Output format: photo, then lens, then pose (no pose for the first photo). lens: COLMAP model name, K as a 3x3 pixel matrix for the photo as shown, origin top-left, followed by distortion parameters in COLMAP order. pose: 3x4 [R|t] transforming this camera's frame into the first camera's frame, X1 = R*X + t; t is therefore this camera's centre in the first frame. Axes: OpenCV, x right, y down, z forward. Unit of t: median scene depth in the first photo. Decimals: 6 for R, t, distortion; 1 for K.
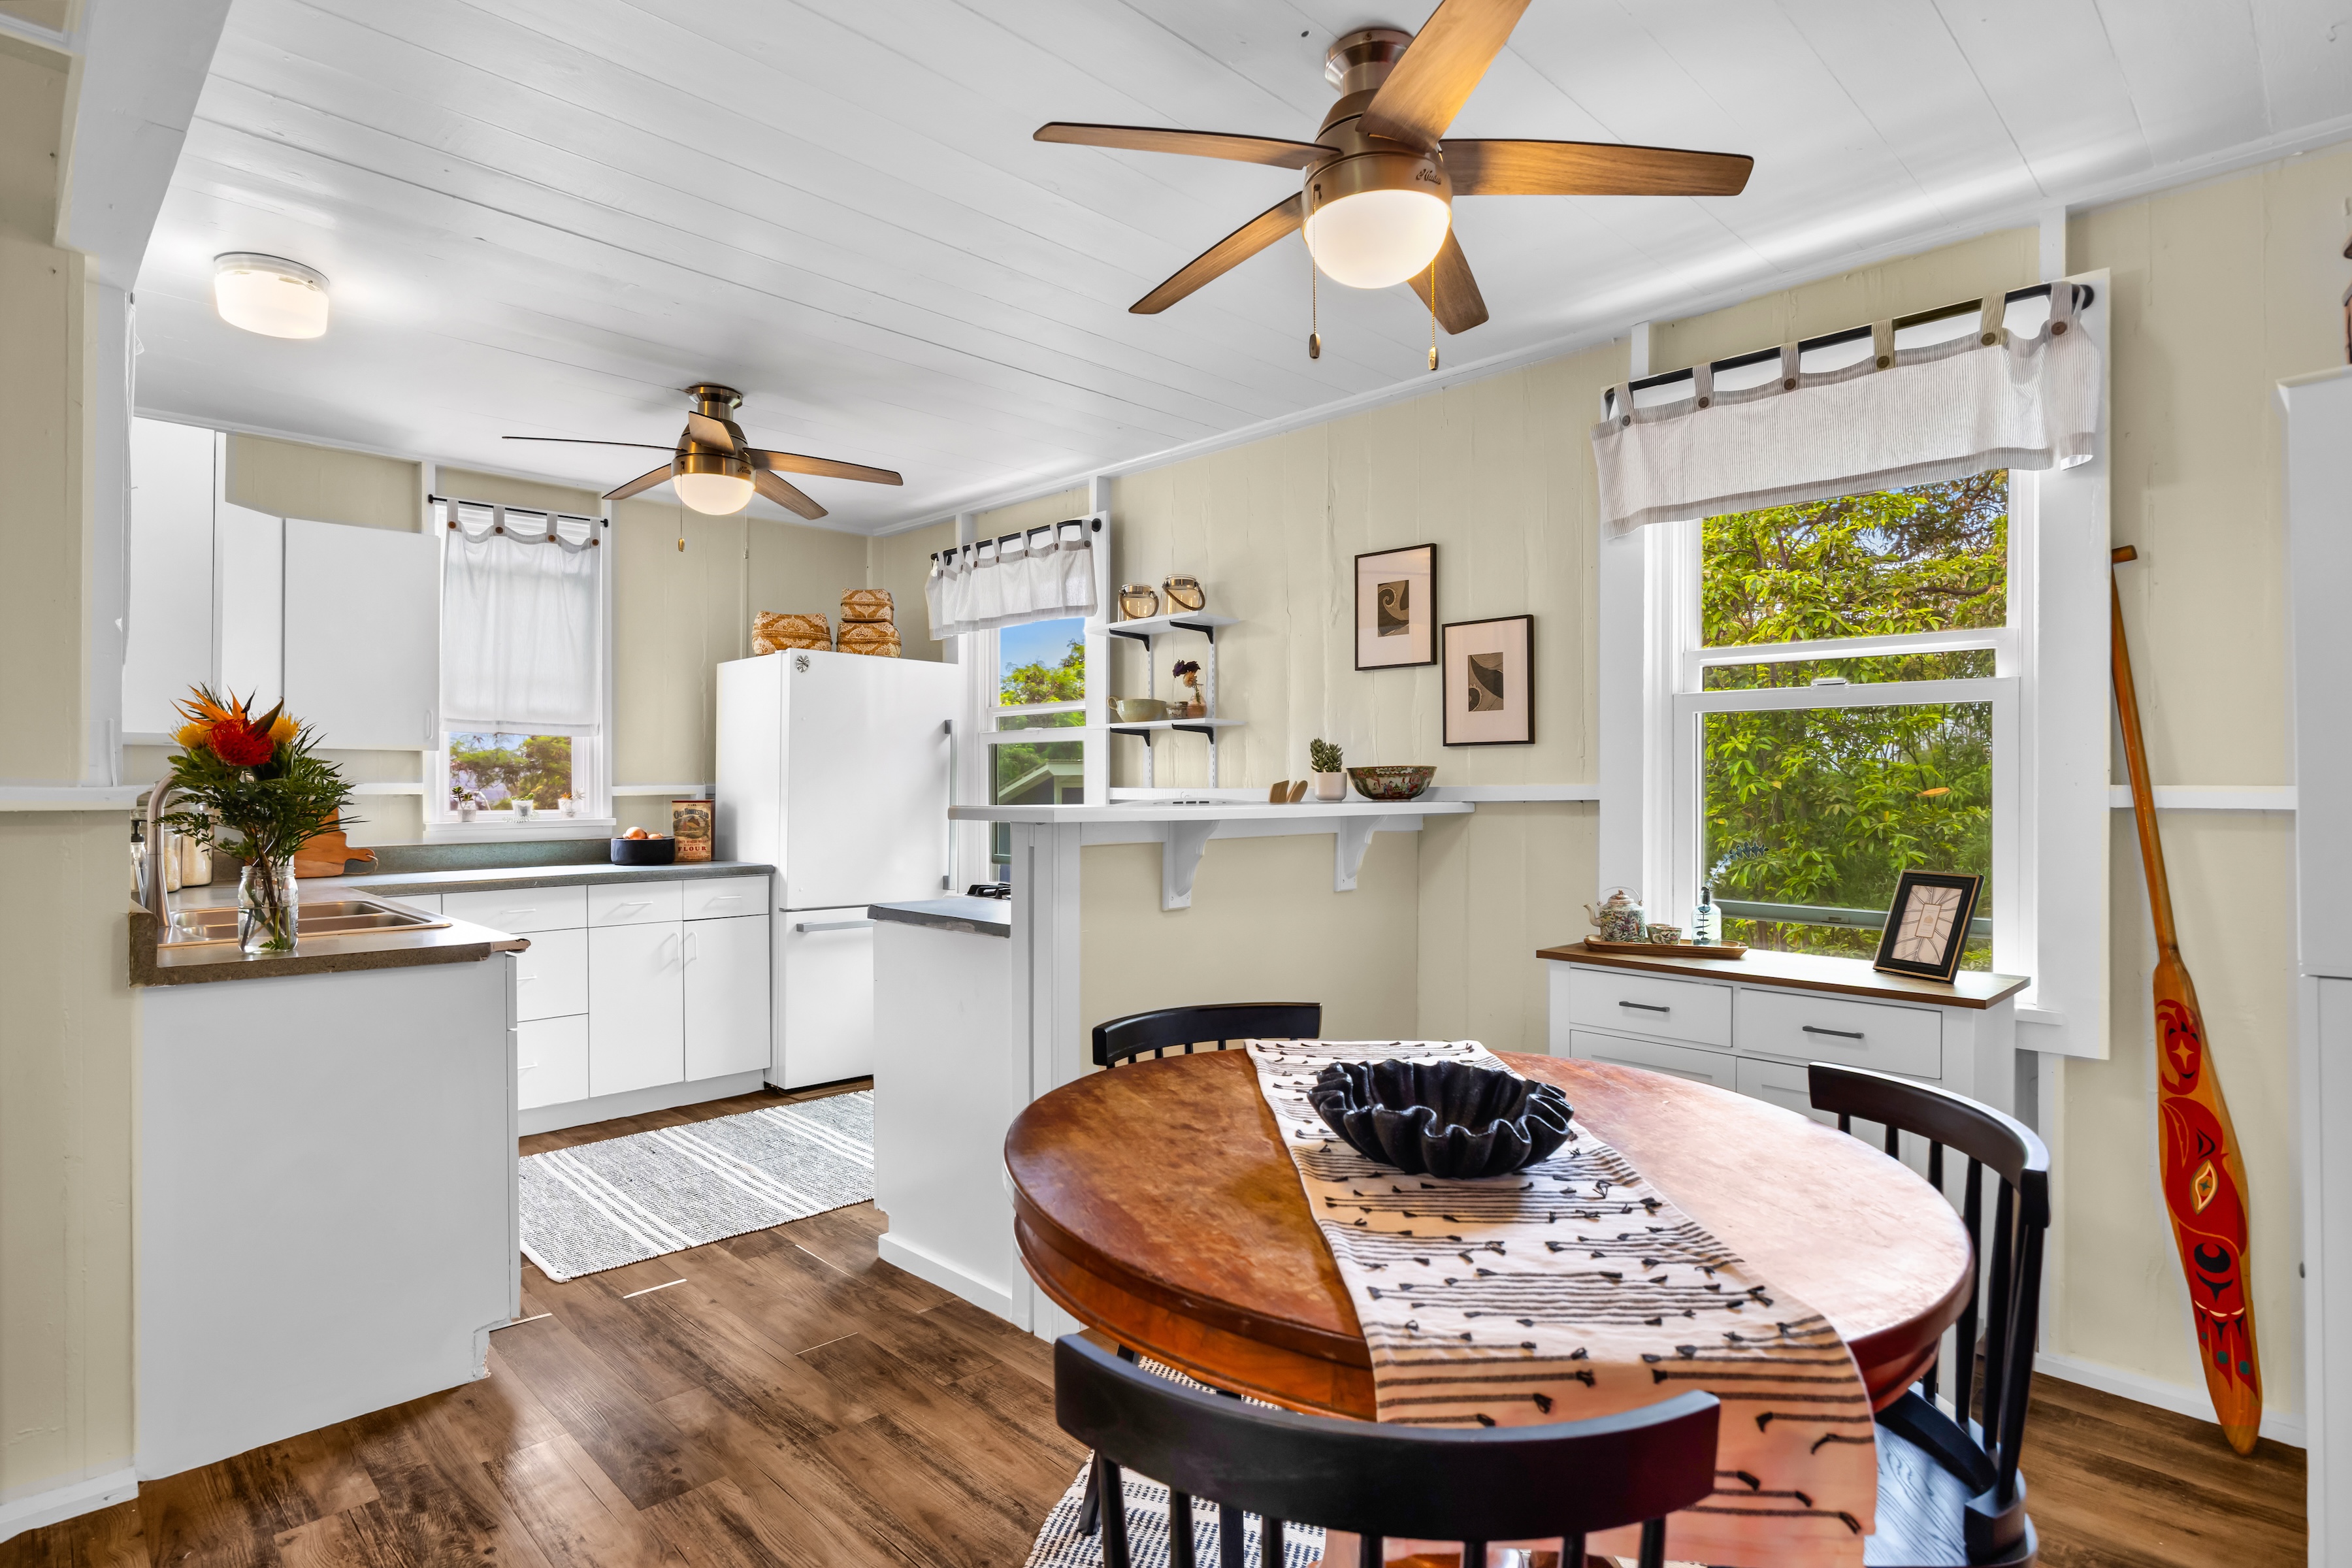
lens RADIAL K [[1214.5, 0, 1176.0], [0, 1214.5, 784.0], [0, 0, 1]] dist [-0.013311, -0.000261]
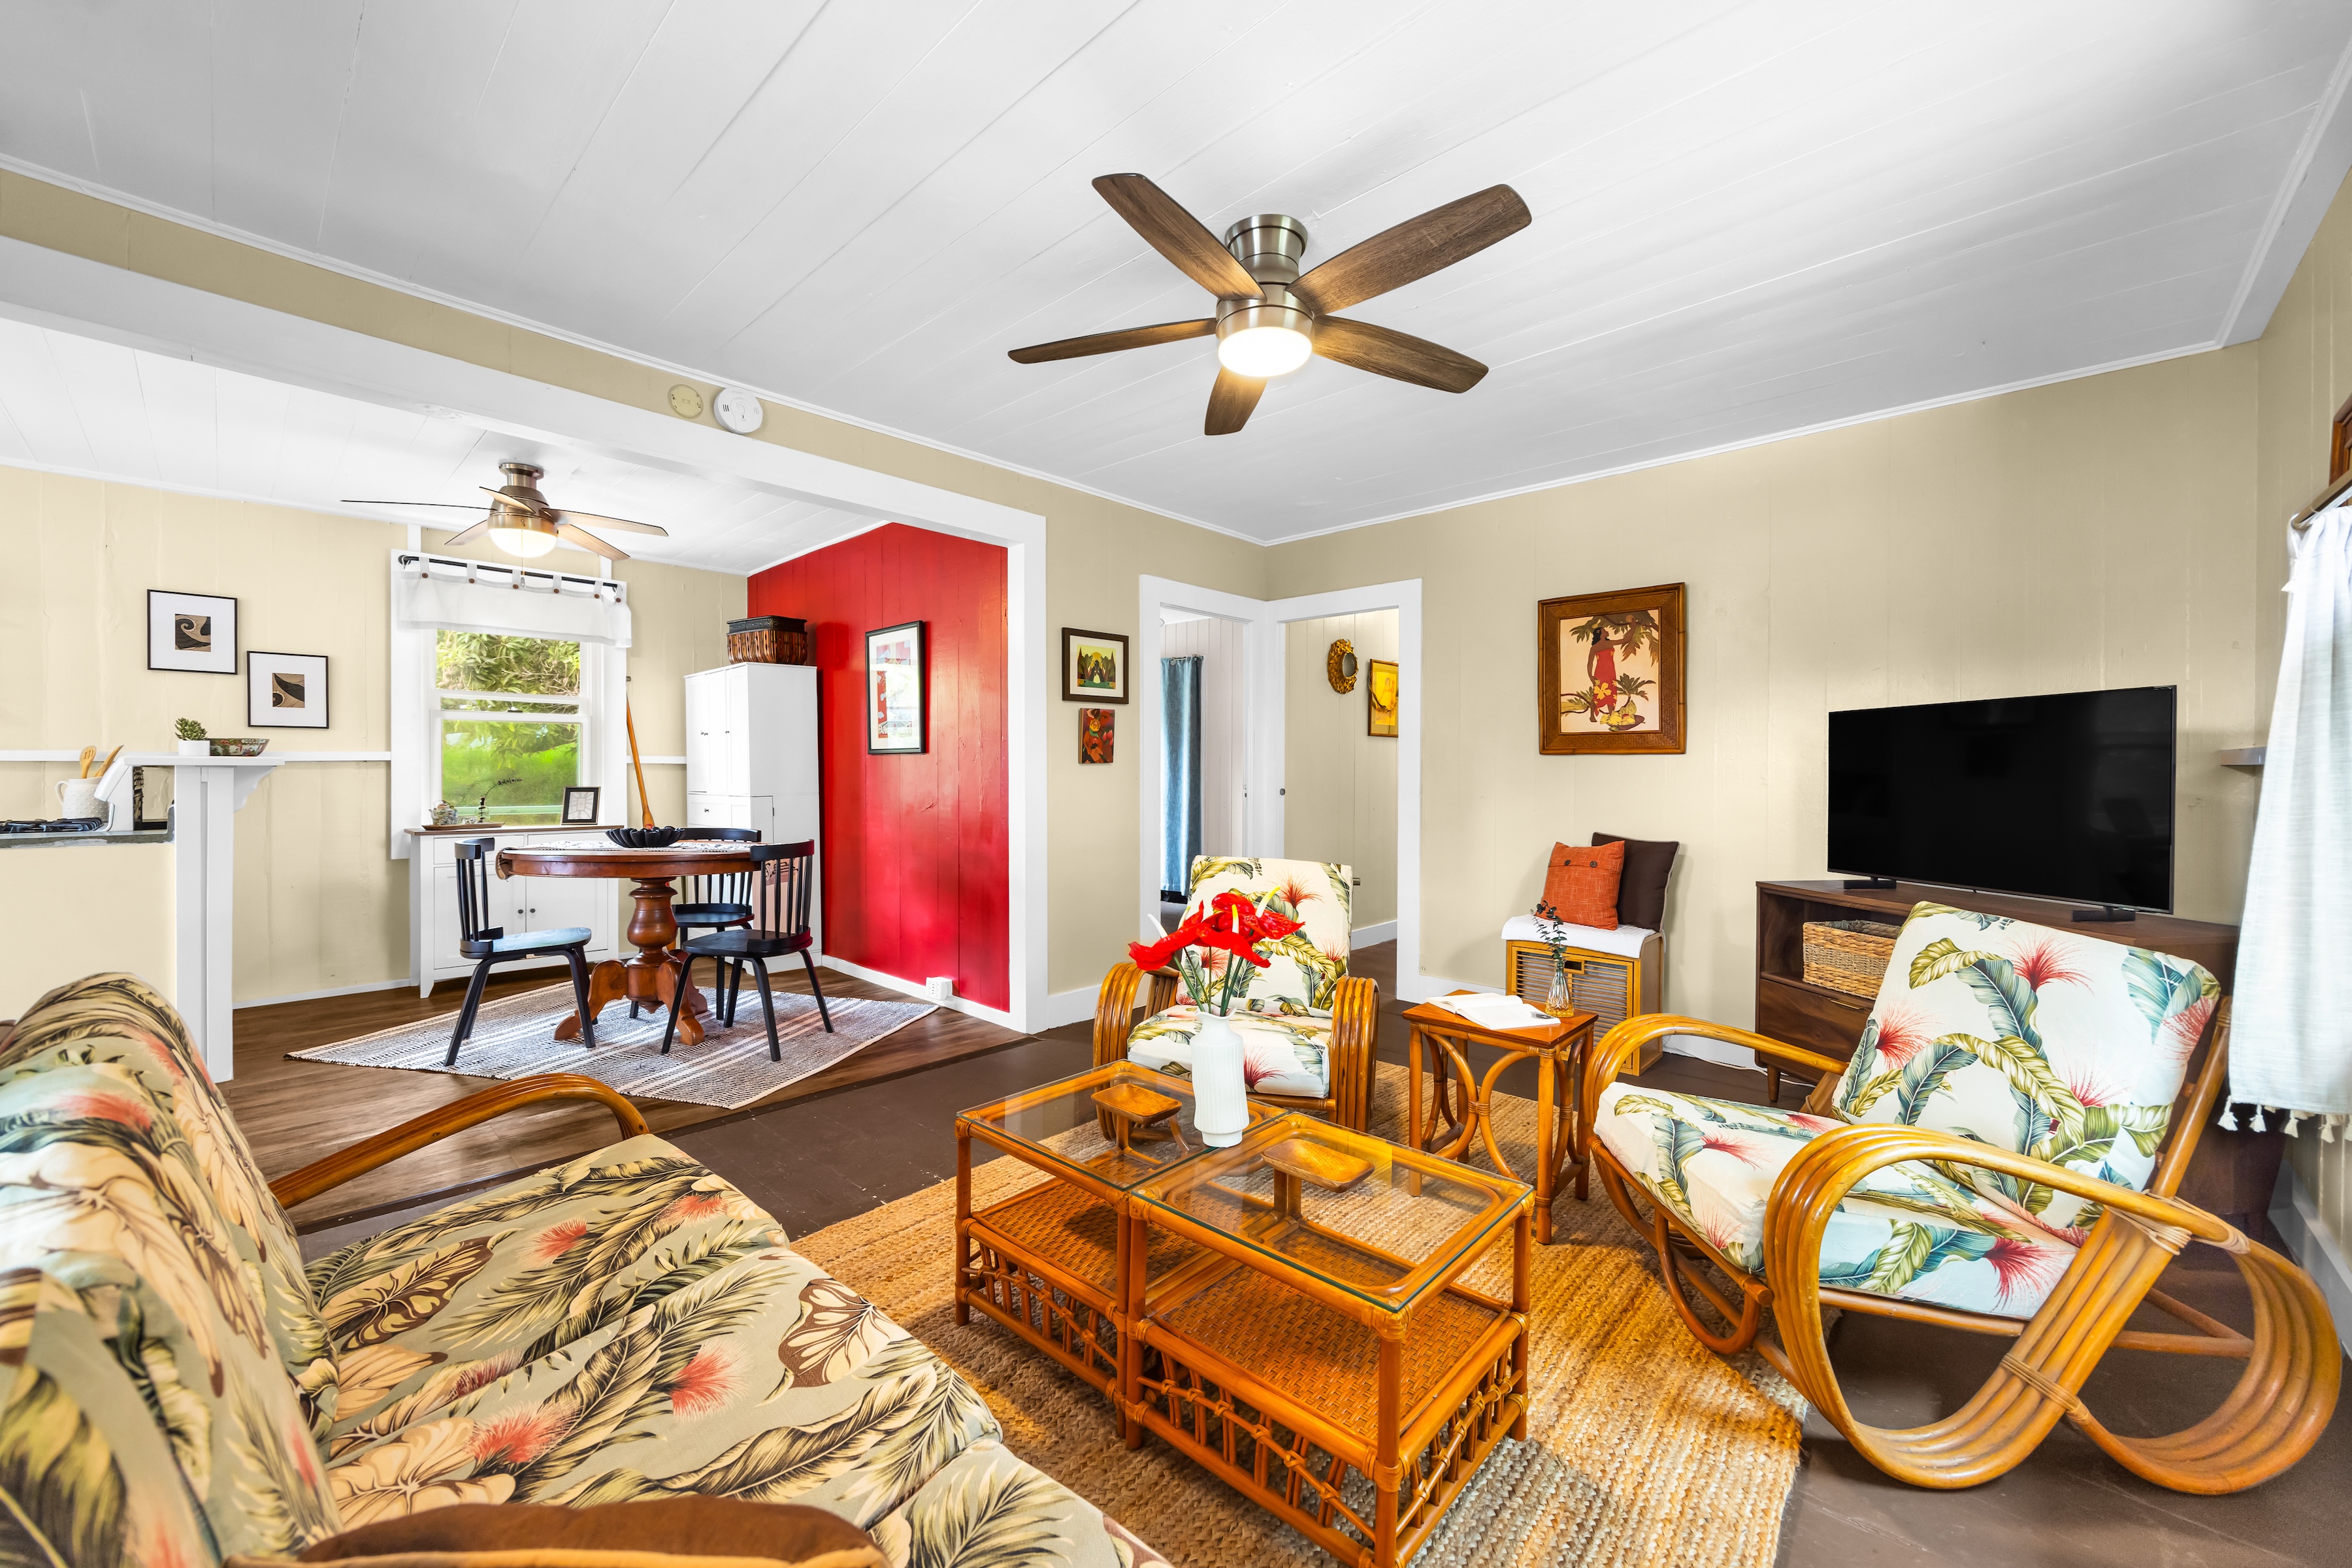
lens RADIAL K [[926.4, 0, 1184.0], [0, 926.4, 790.6], [0, 0, 1]] dist [0.000324, 0.000073]
pose [[-0.069005, -0.012221, 0.997541, -1.330520], [0.006615, 0.999897, 0.012708, 0.056221], [-0.997594, 0.007475, -0.068917, -0.184709]]
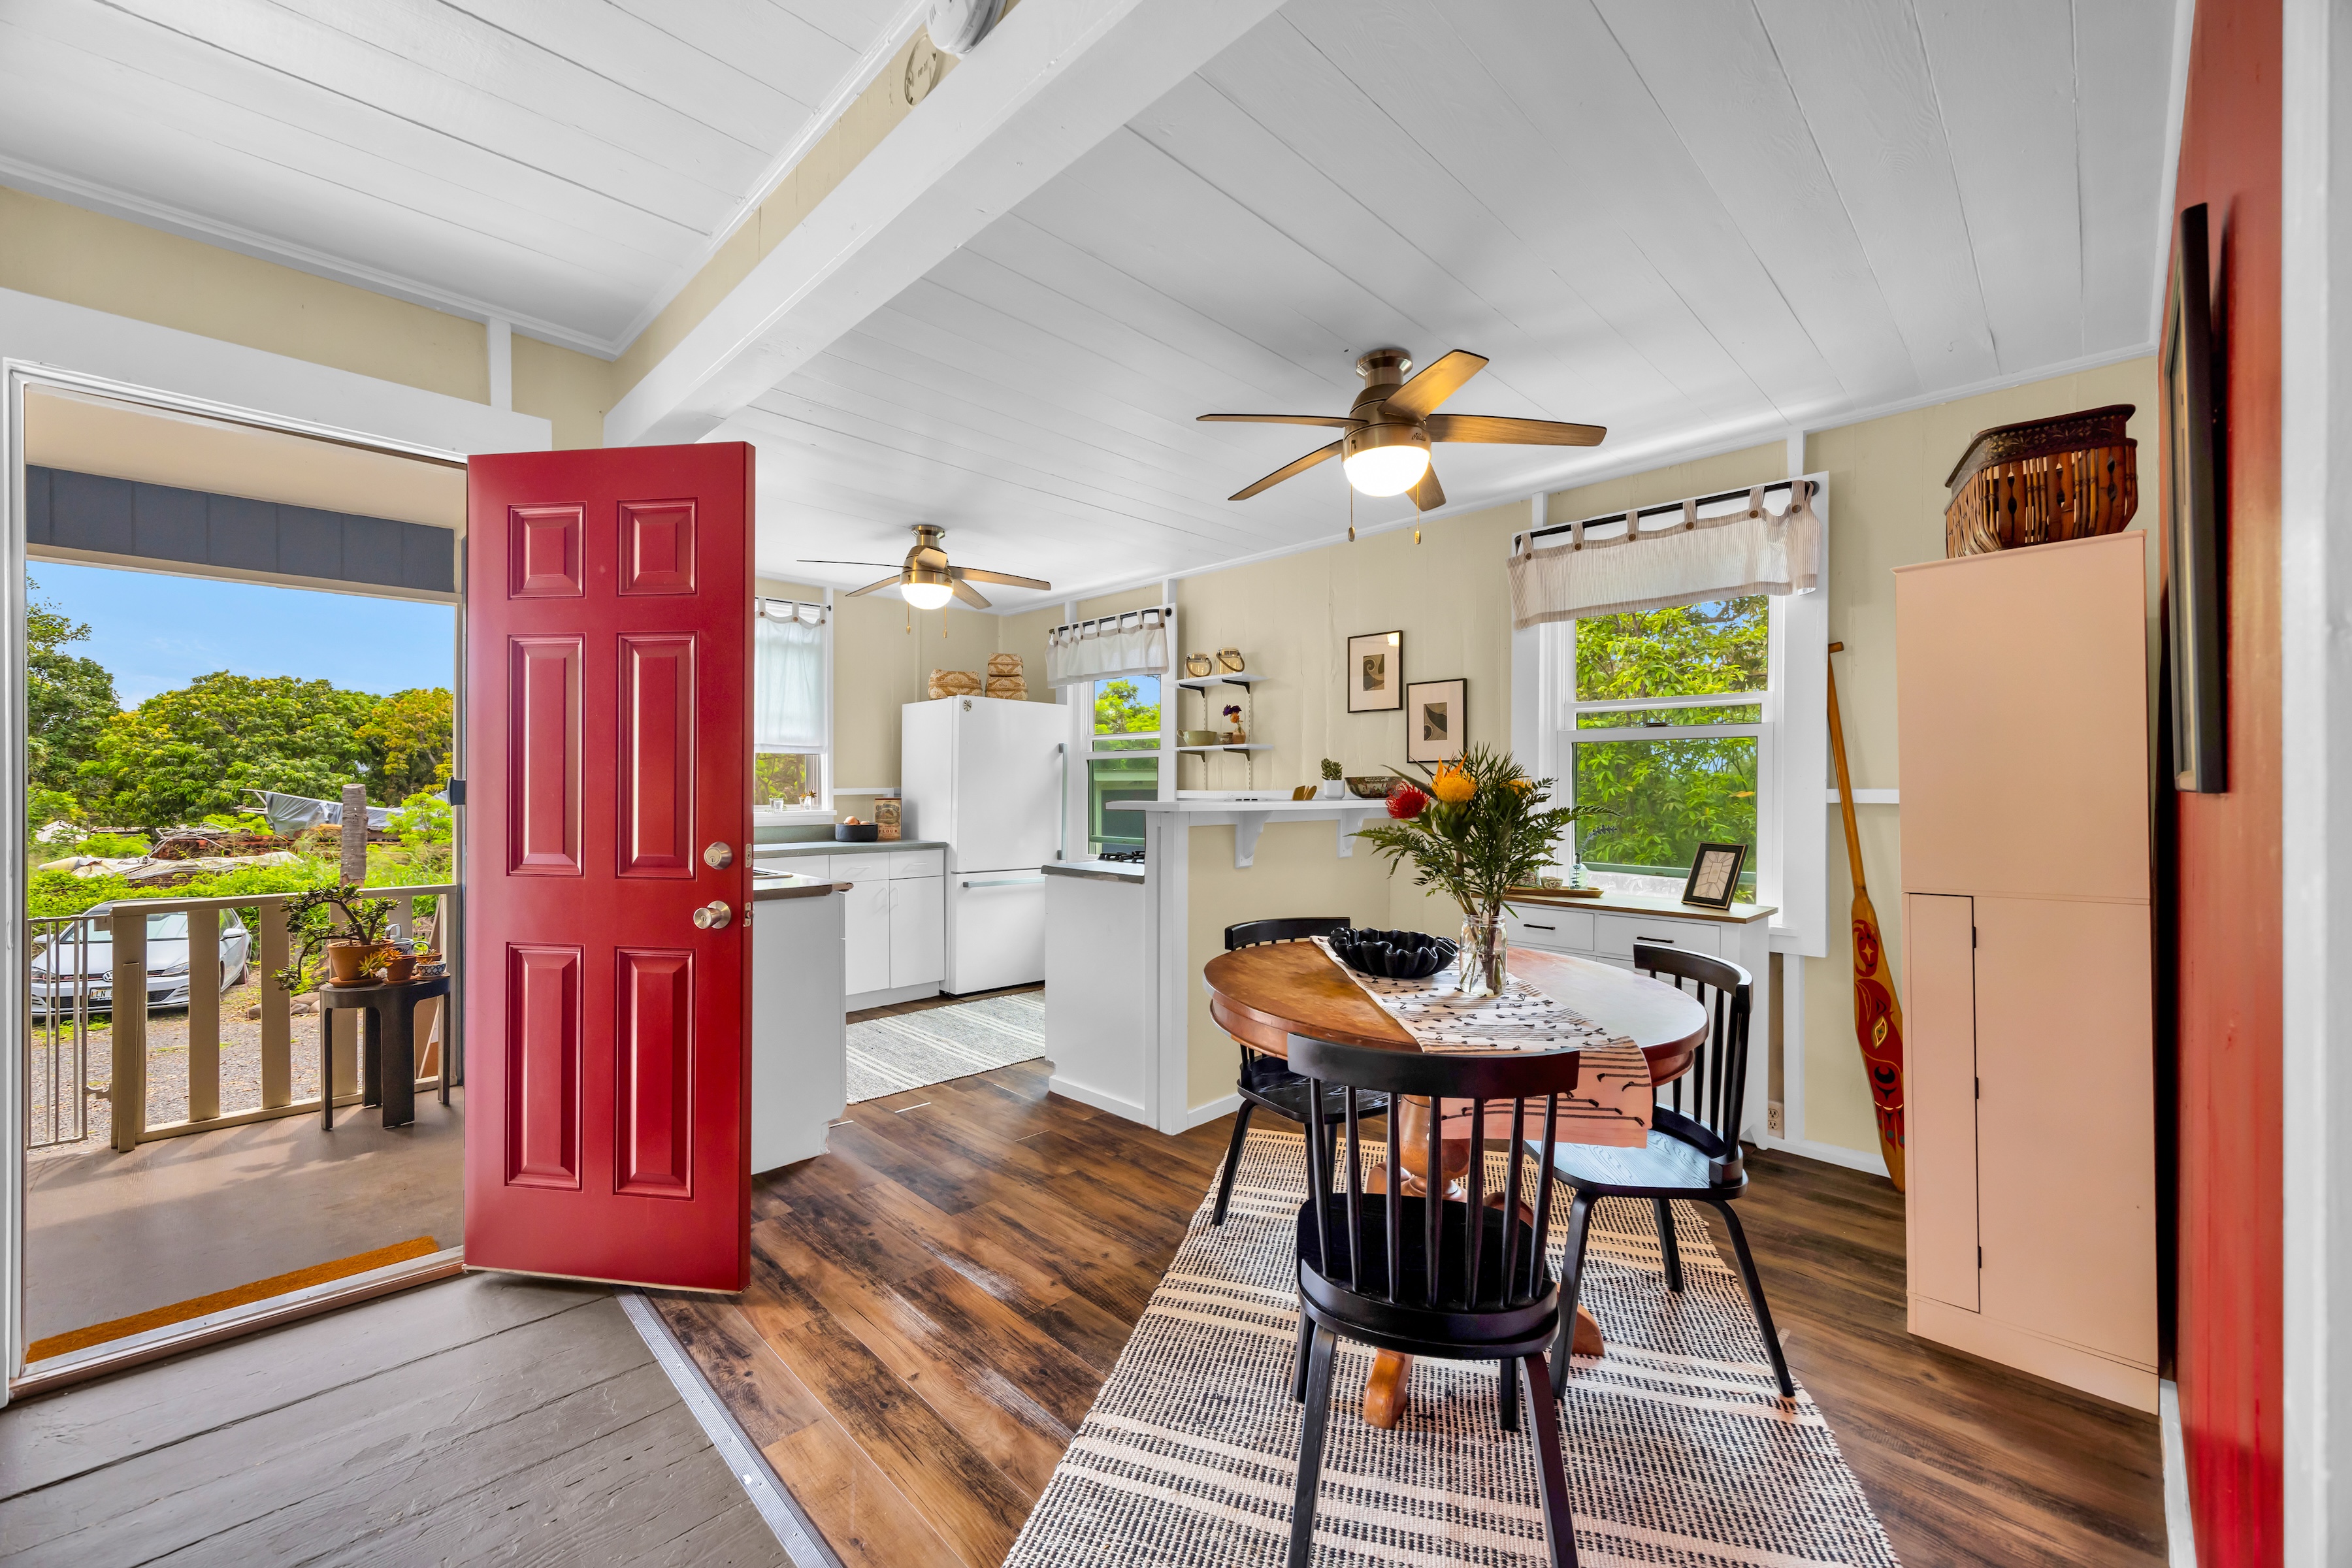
lens RADIAL K [[926.4, 0, 1184.0], [0, 926.4, 790.6], [0, 0, 1]] dist [0.000324, 0.000073]
pose [[0.999970, 0.001425, 0.007650, -0.085423], [-0.001452, 0.999993, 0.003542, -0.000341], [-0.007645, -0.003553, 0.999964, -0.203290]]
